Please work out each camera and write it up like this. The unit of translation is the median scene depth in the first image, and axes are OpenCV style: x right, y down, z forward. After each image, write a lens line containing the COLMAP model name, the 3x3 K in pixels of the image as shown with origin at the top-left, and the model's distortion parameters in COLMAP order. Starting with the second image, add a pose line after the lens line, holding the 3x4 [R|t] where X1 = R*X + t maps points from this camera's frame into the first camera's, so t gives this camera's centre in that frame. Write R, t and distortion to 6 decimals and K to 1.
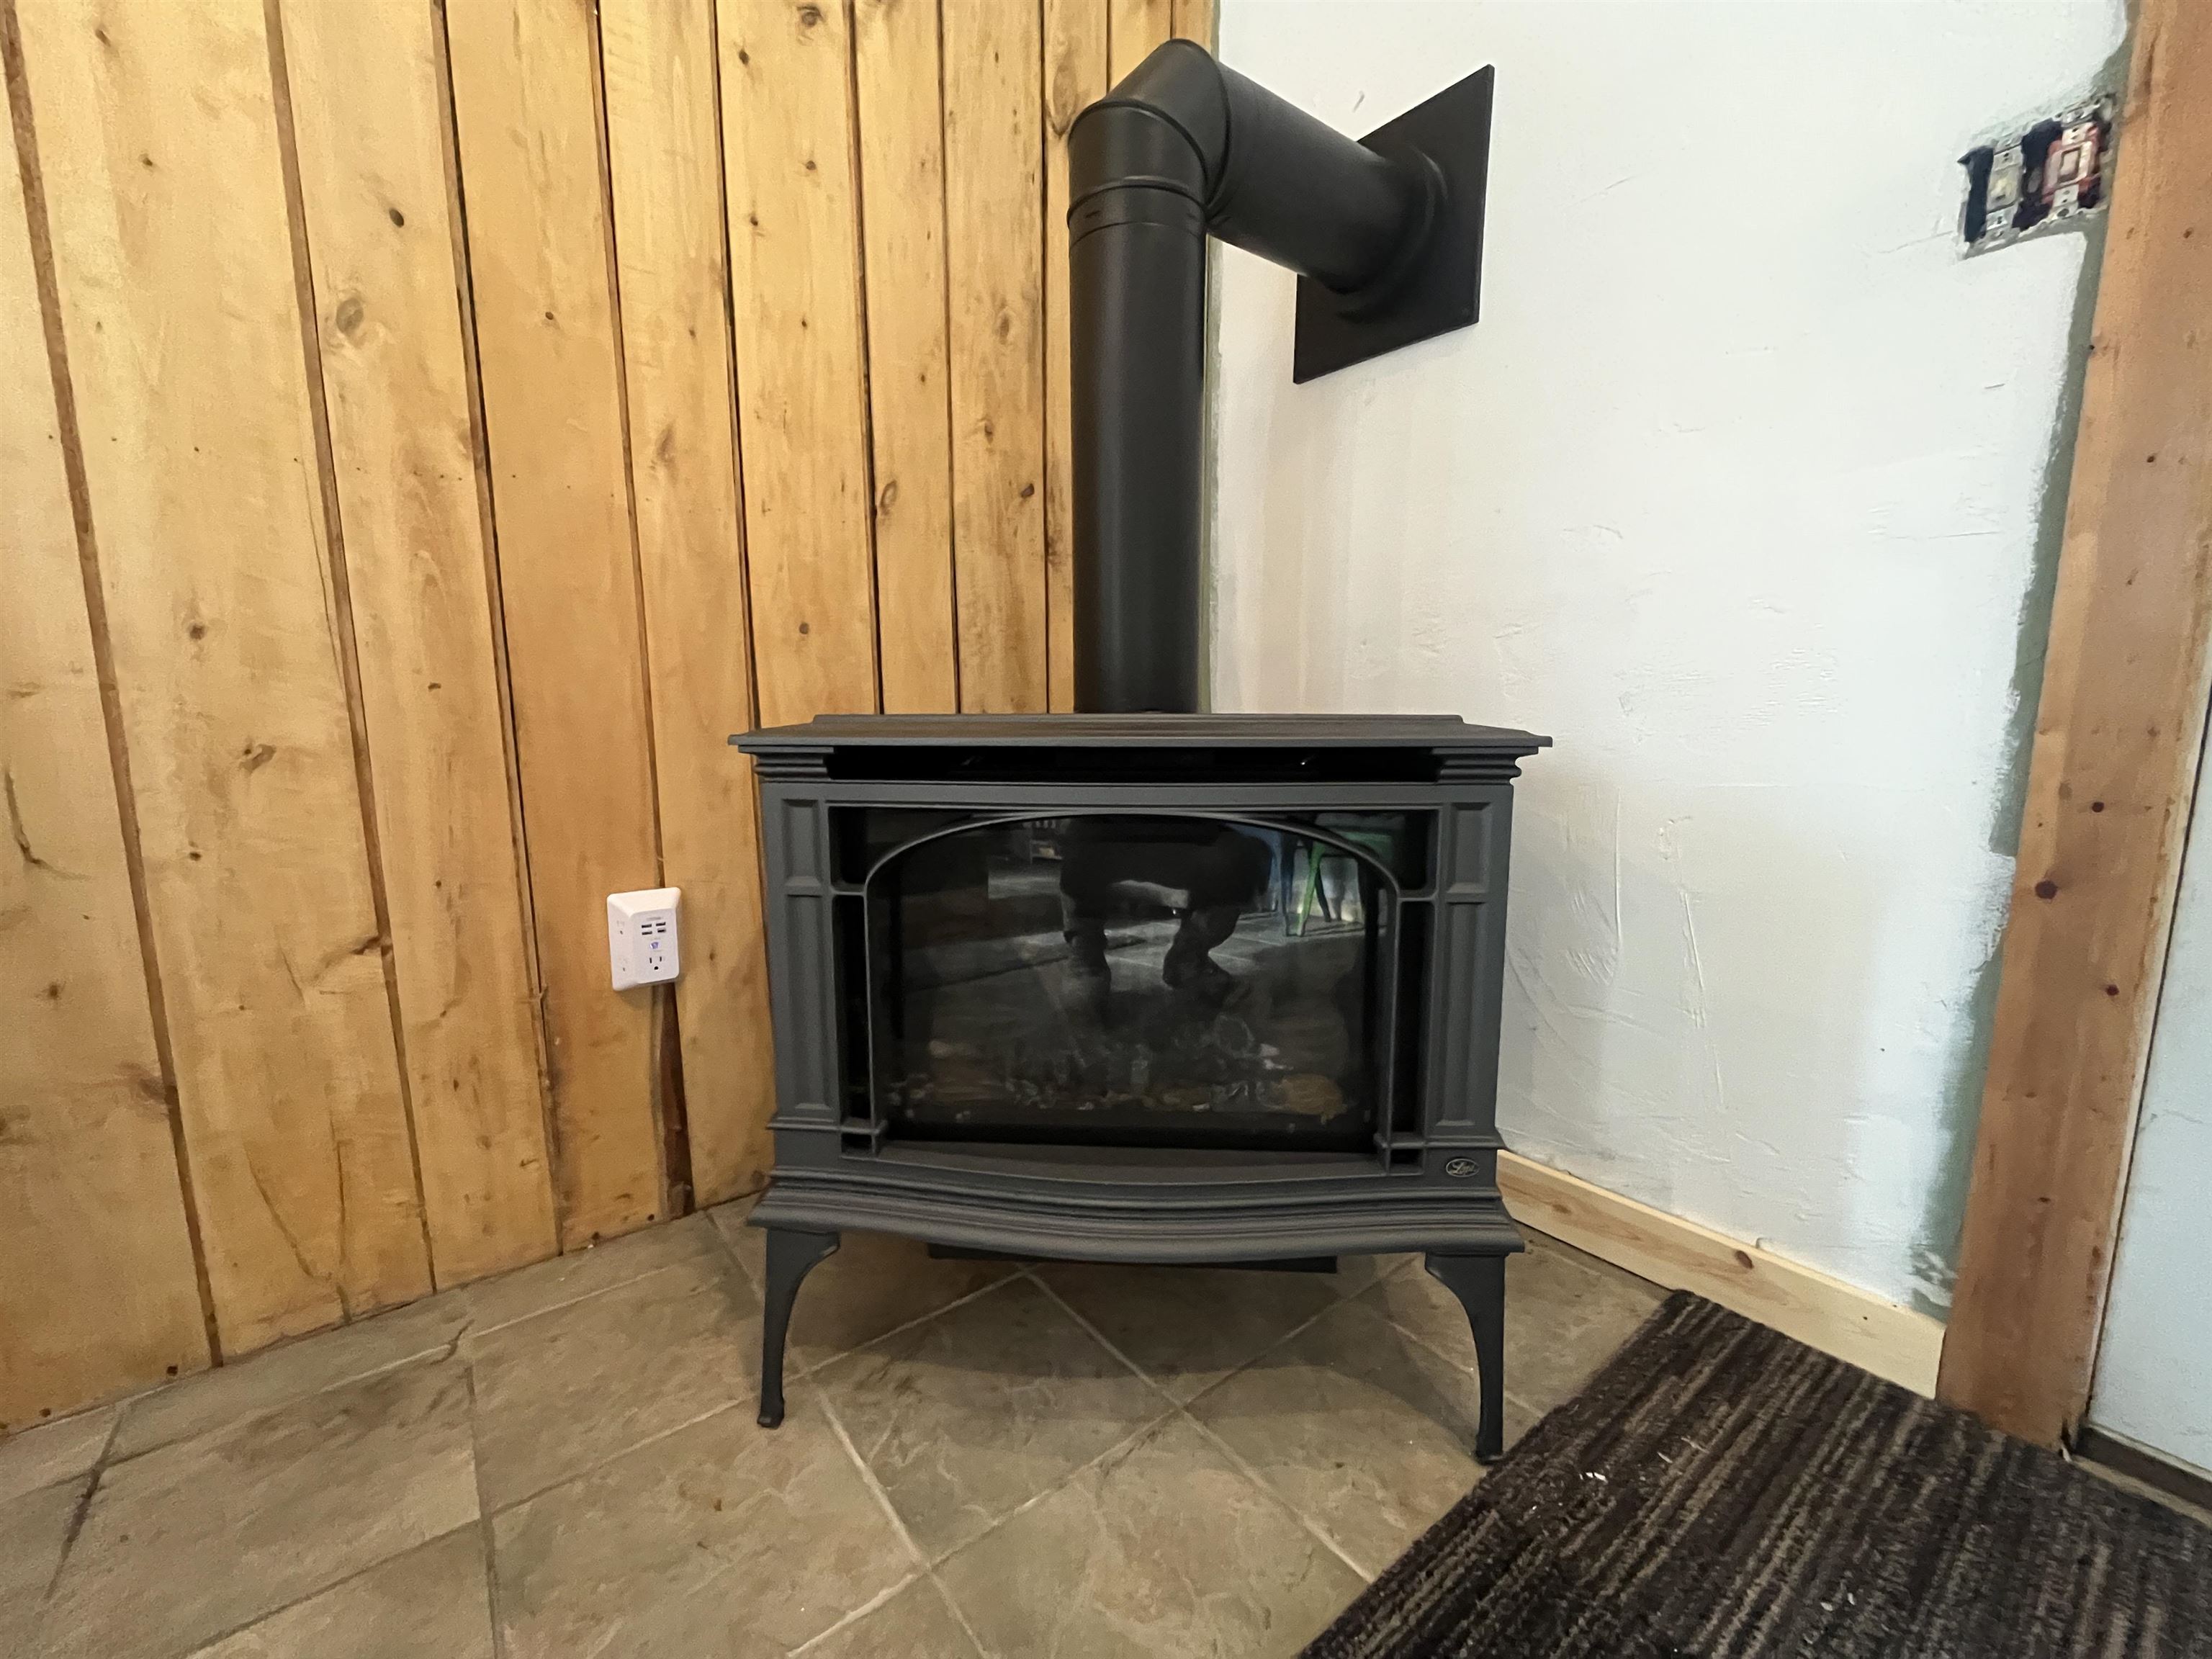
lens RADIAL K [[887.3, 0, 1100.1], [0, 887.3, 829.0], [0, 0, 1]] dist [-0.004359, -0.000482]
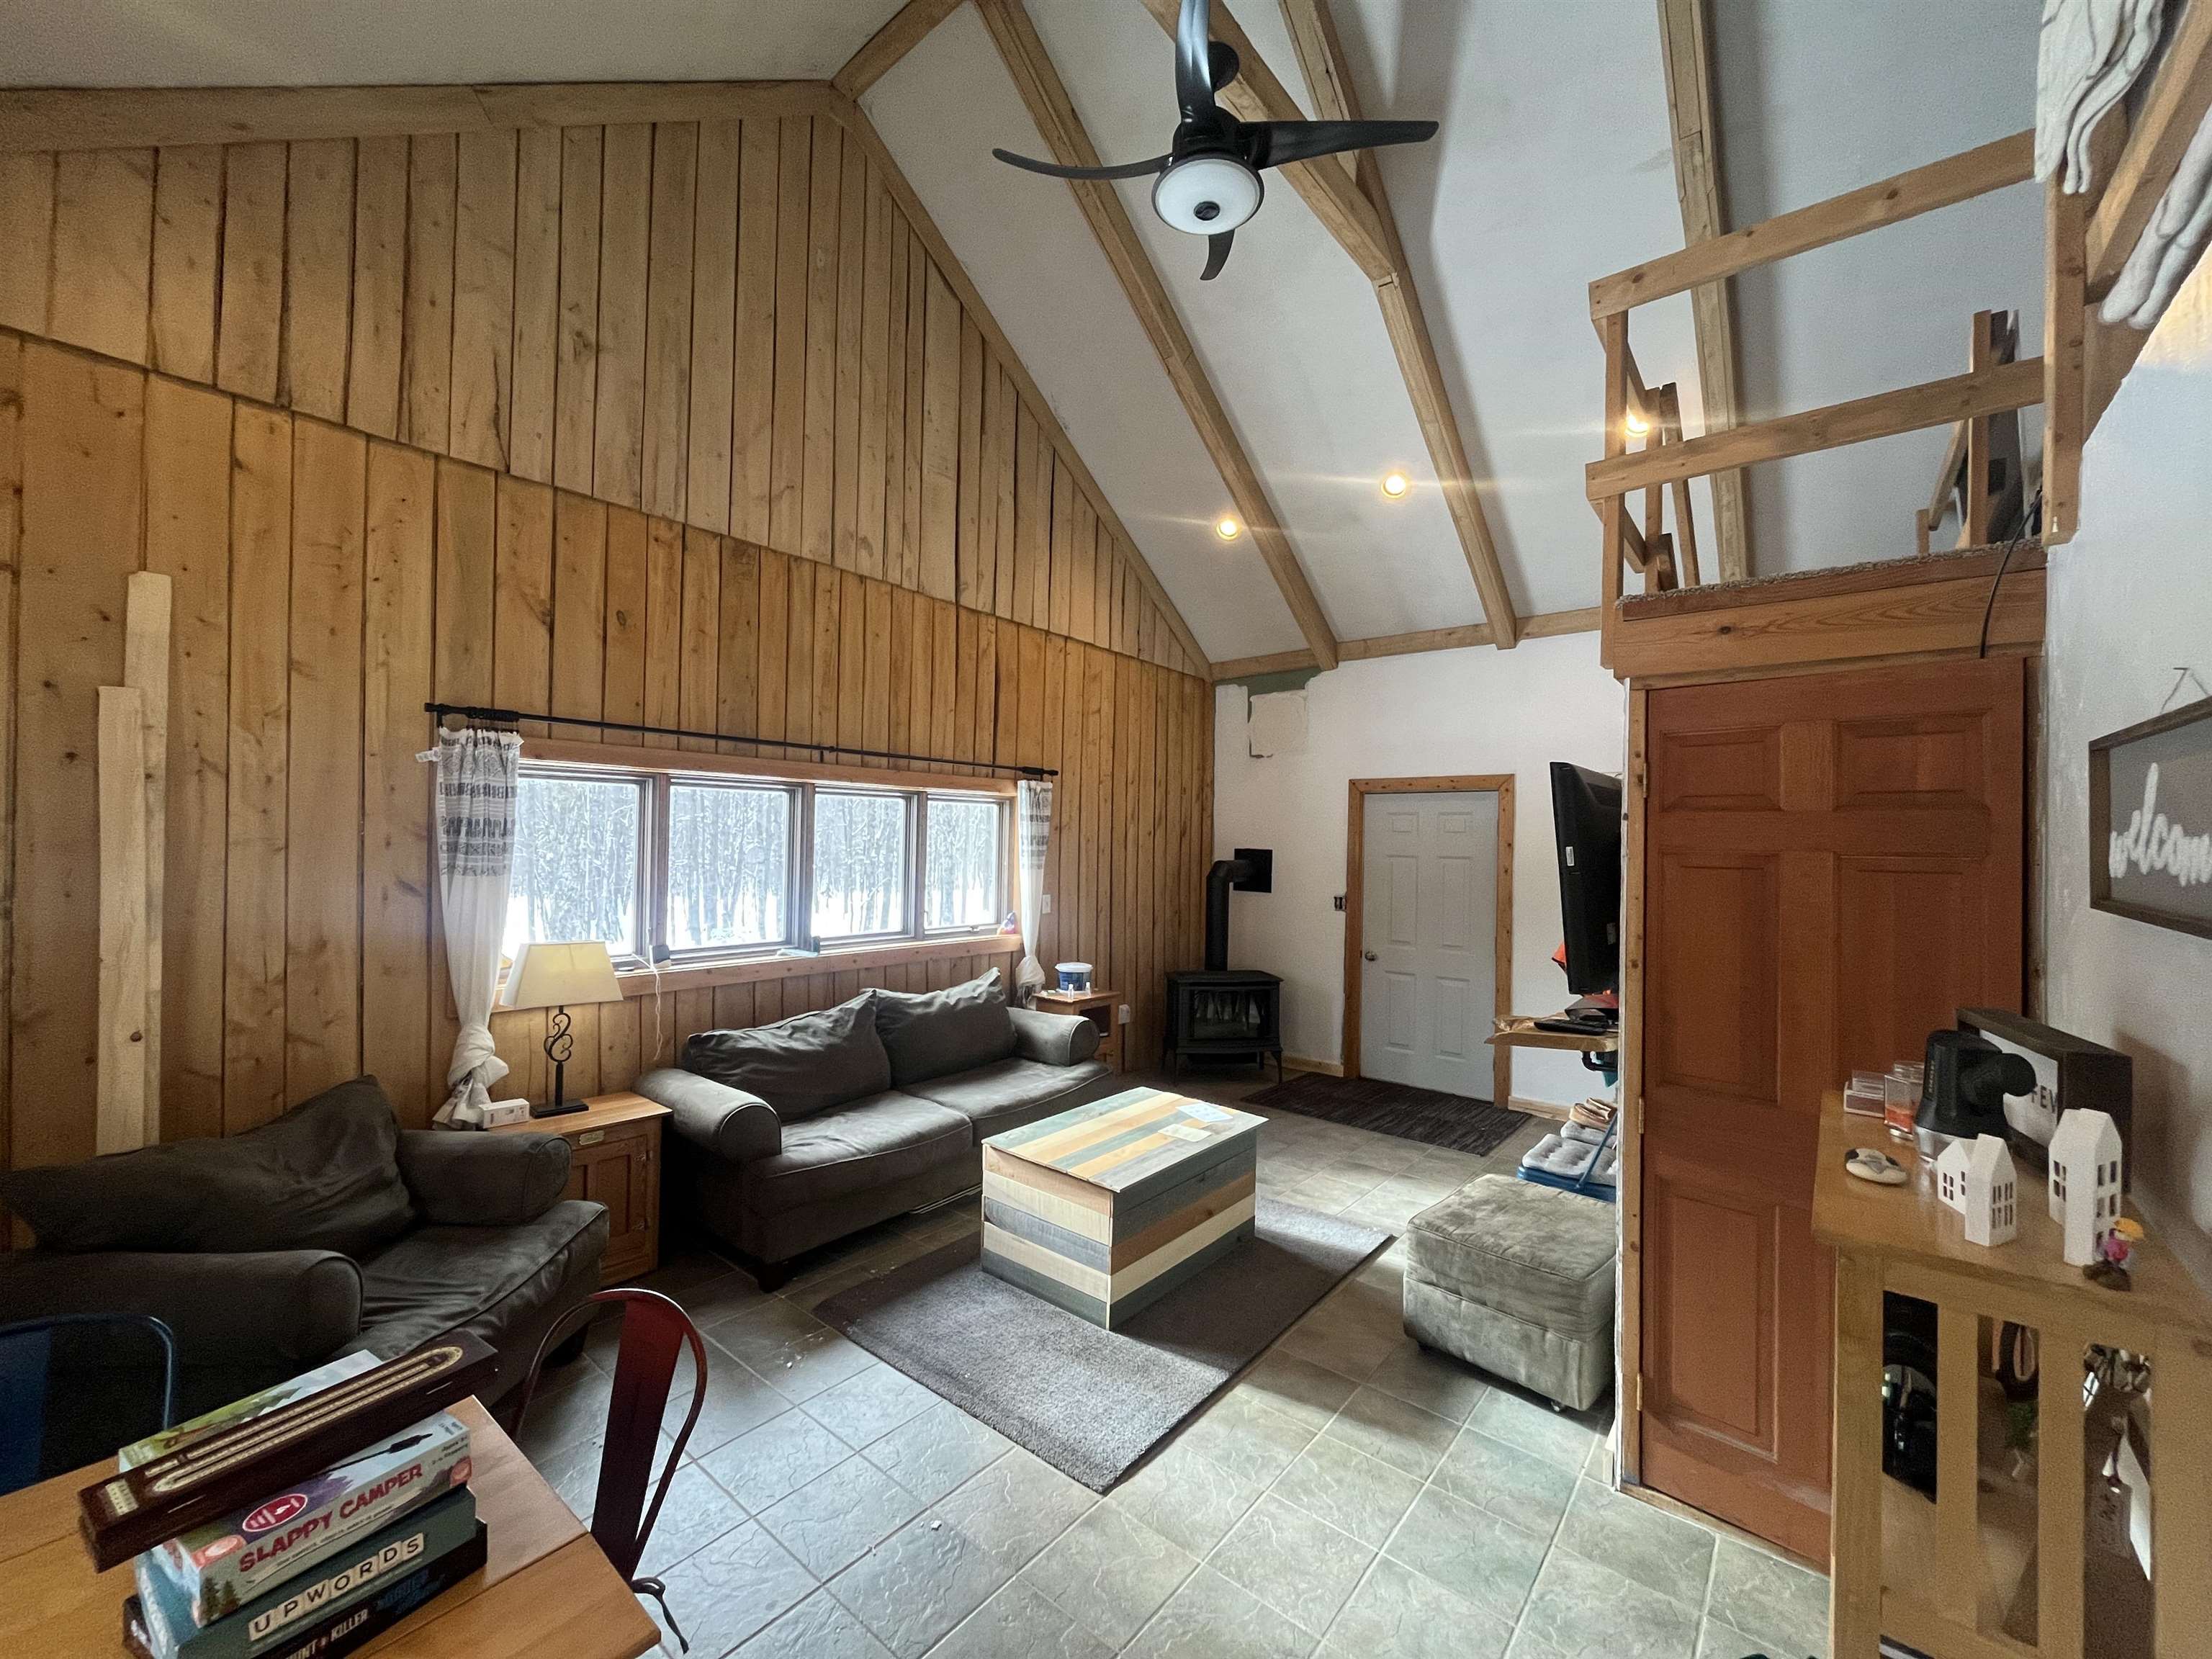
lens RADIAL K [[887.3, 0, 1107.0], [0, 887.3, 831.8], [0, 0, 1]] dist [-0.004359, -0.000482]
pose [[0.976048, 0.021576, 0.216482, -1.870834], [0.009029, 0.990195, -0.139399, -0.222116], [-0.217367, 0.138014, 0.966283, -4.382758]]
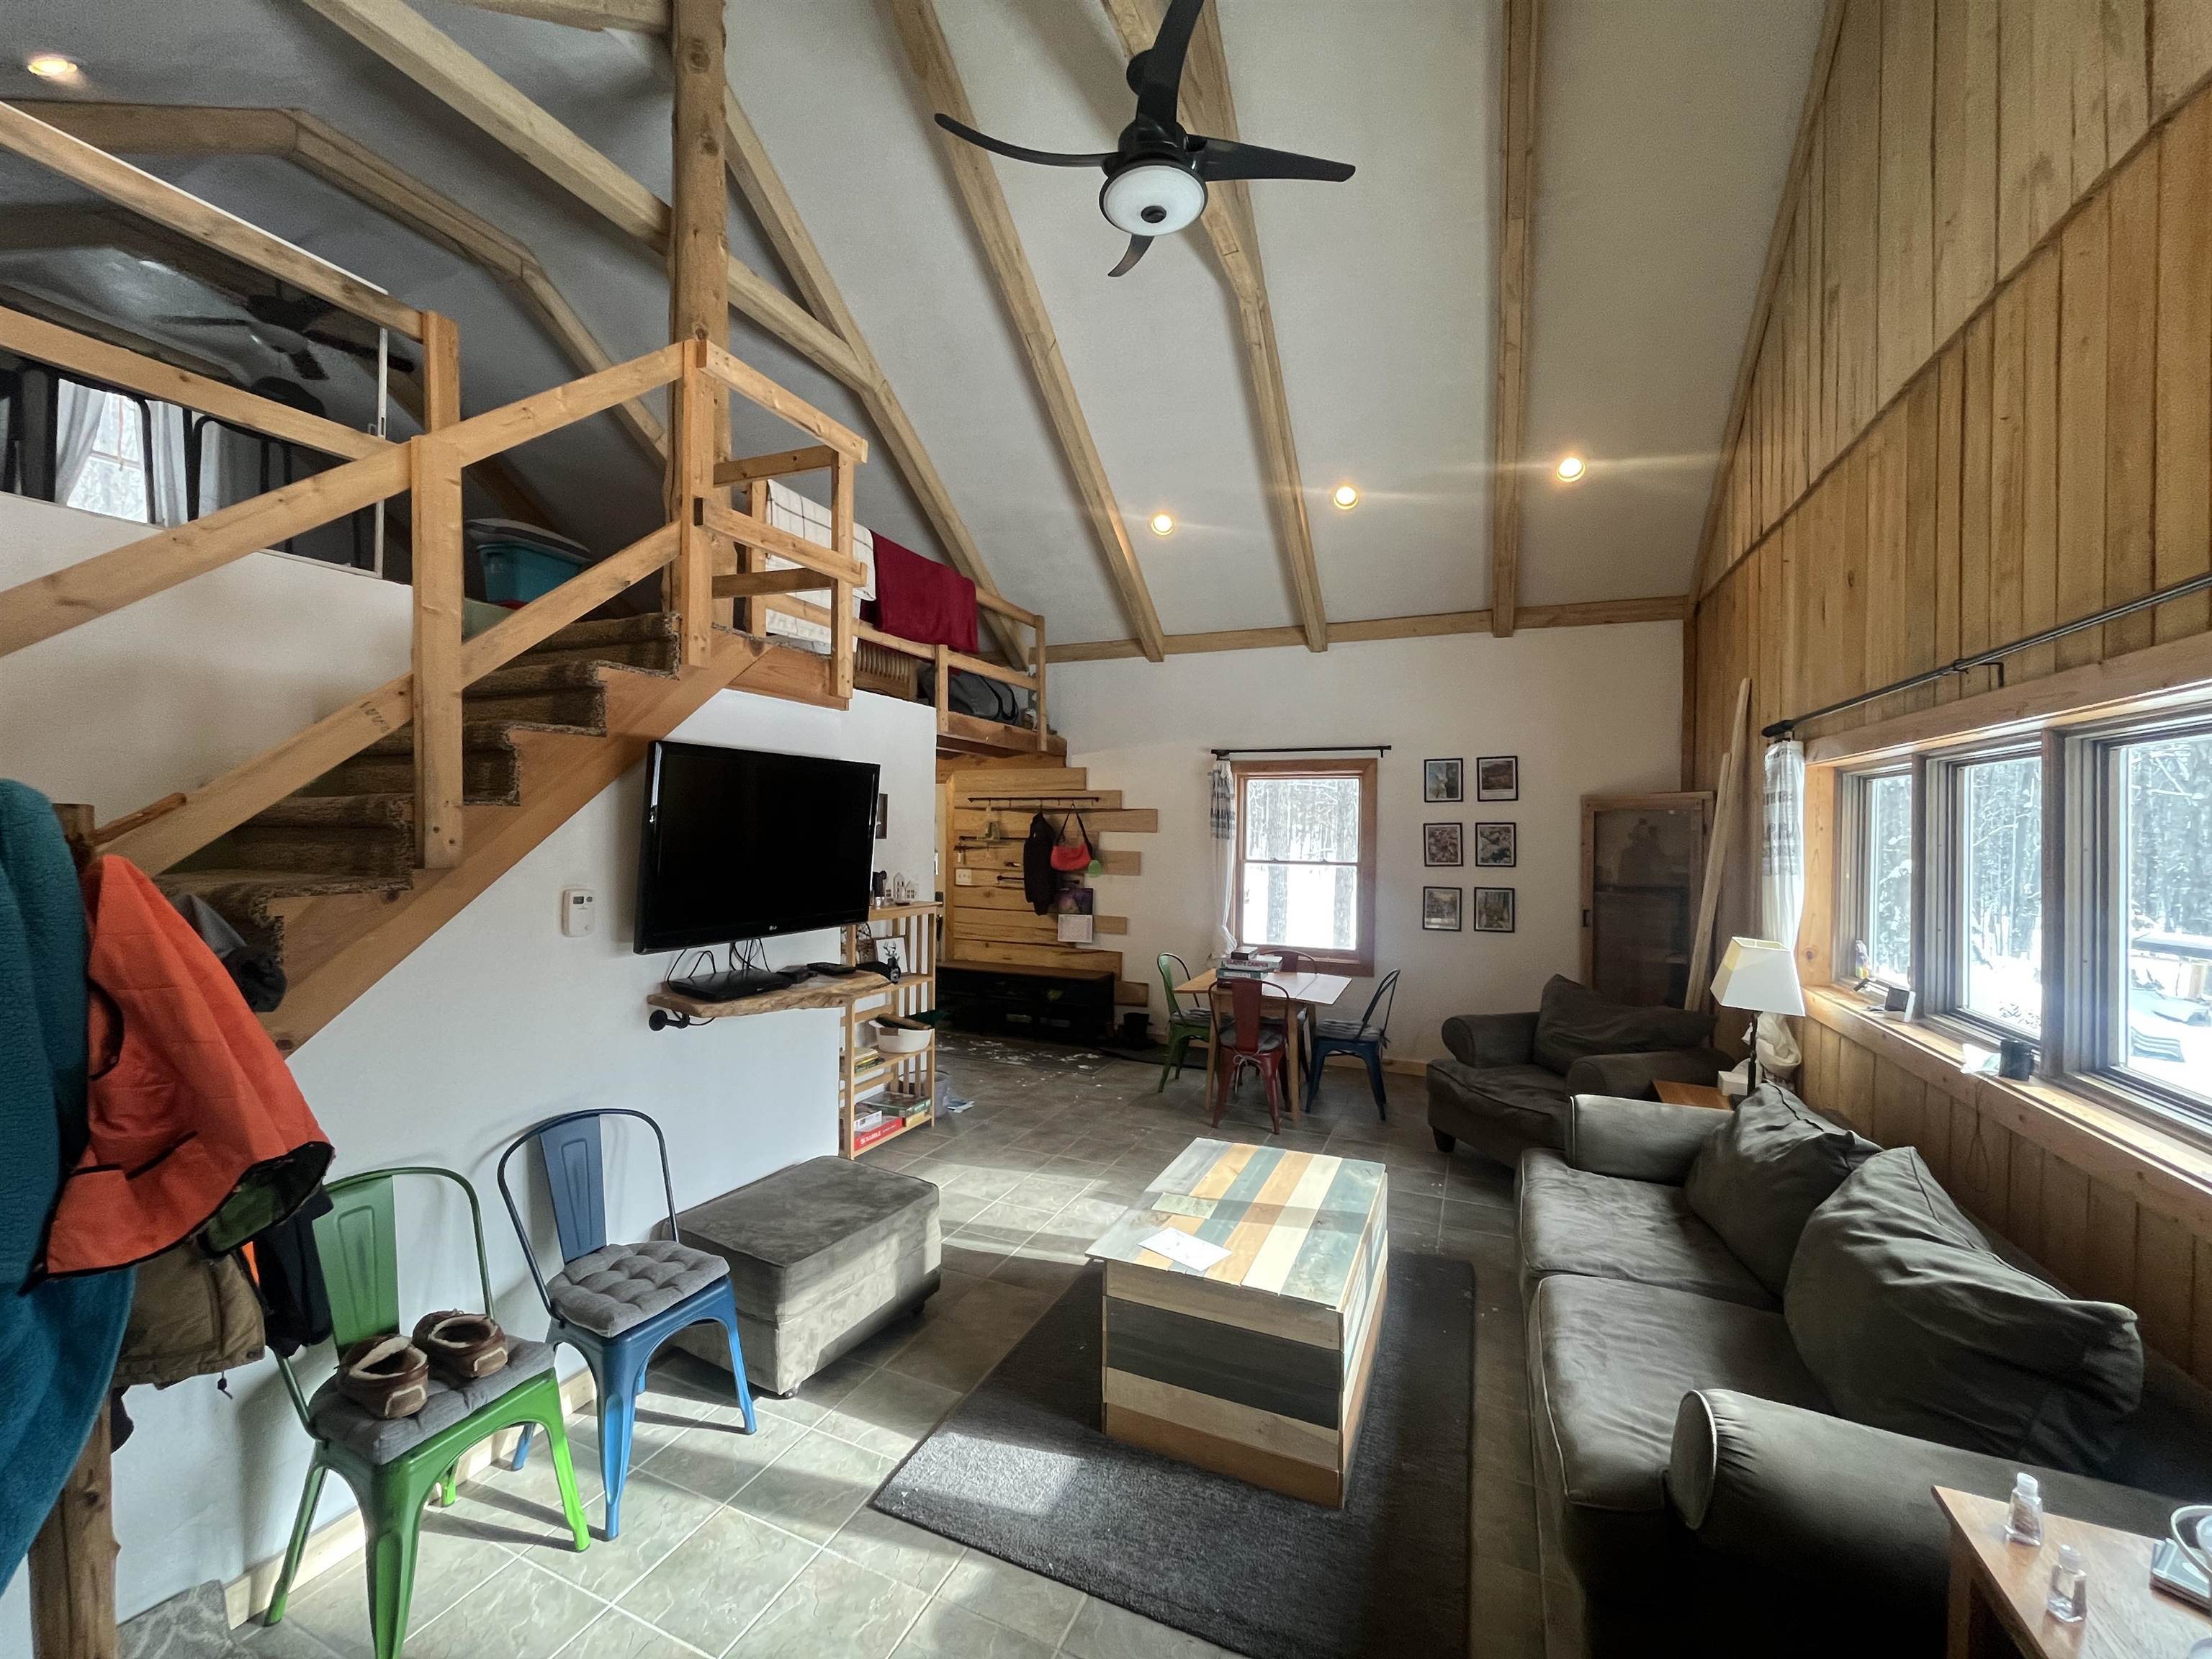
lens RADIAL K [[887.3, 0, 1105.6], [0, 887.3, 835.7], [0, 0, 1]] dist [-0.004359, -0.000482]
pose [[-0.878810, -0.000937, -0.477170, 0.344119], [-0.070236, 0.989360, 0.127411, -0.863502], [0.471974, 0.145484, -0.869526, 0.378623]]
